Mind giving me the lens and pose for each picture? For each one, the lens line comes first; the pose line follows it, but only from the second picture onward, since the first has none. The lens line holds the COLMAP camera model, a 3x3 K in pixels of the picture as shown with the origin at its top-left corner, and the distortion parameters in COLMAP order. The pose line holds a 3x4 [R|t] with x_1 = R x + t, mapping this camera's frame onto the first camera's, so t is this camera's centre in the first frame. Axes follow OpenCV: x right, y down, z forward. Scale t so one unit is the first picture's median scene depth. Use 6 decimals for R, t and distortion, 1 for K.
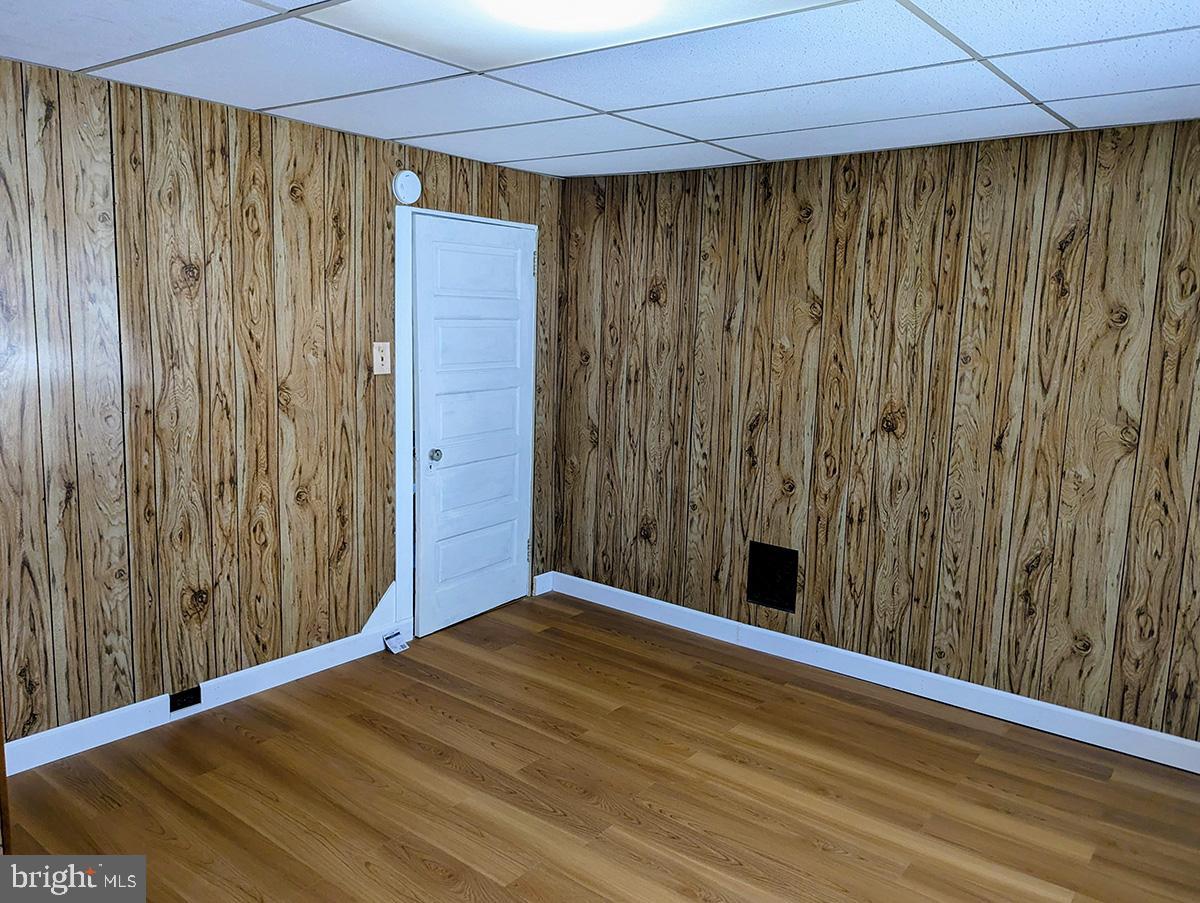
lens RADIAL K [[887.9, 0, 602.6], [0, 887.9, 450.2], [0, 0, 1]] dist [0.002817, -0.005981]
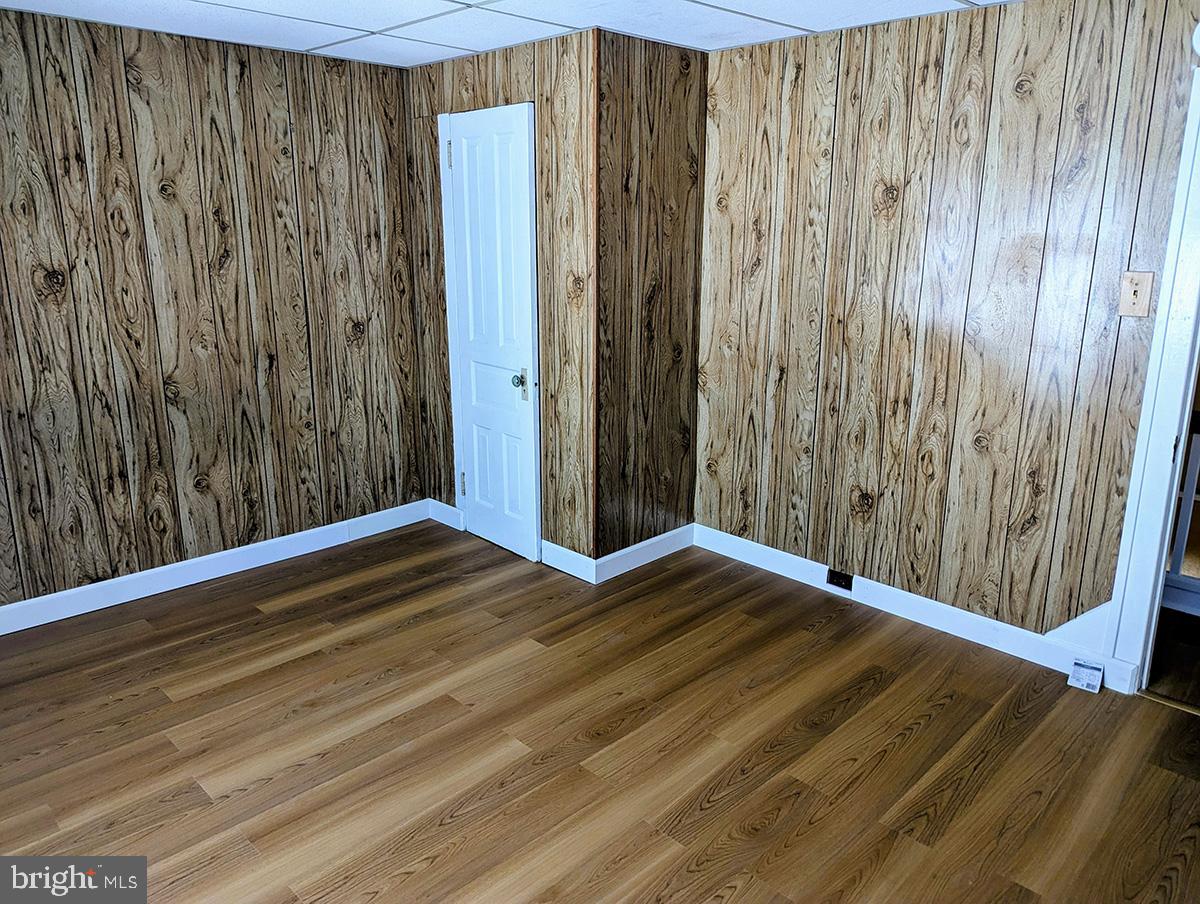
lens RADIAL K [[854.8, 0, 603.4], [0, 854.8, 444.1], [0, 0, 1]] dist [0.026801, -0.022117]
pose [[-0.125228, 0.214530, -0.968656, 0.611987], [-0.162938, 0.958638, 0.233375, -0.095928], [0.978657, 0.187056, -0.085093, 0.789632]]
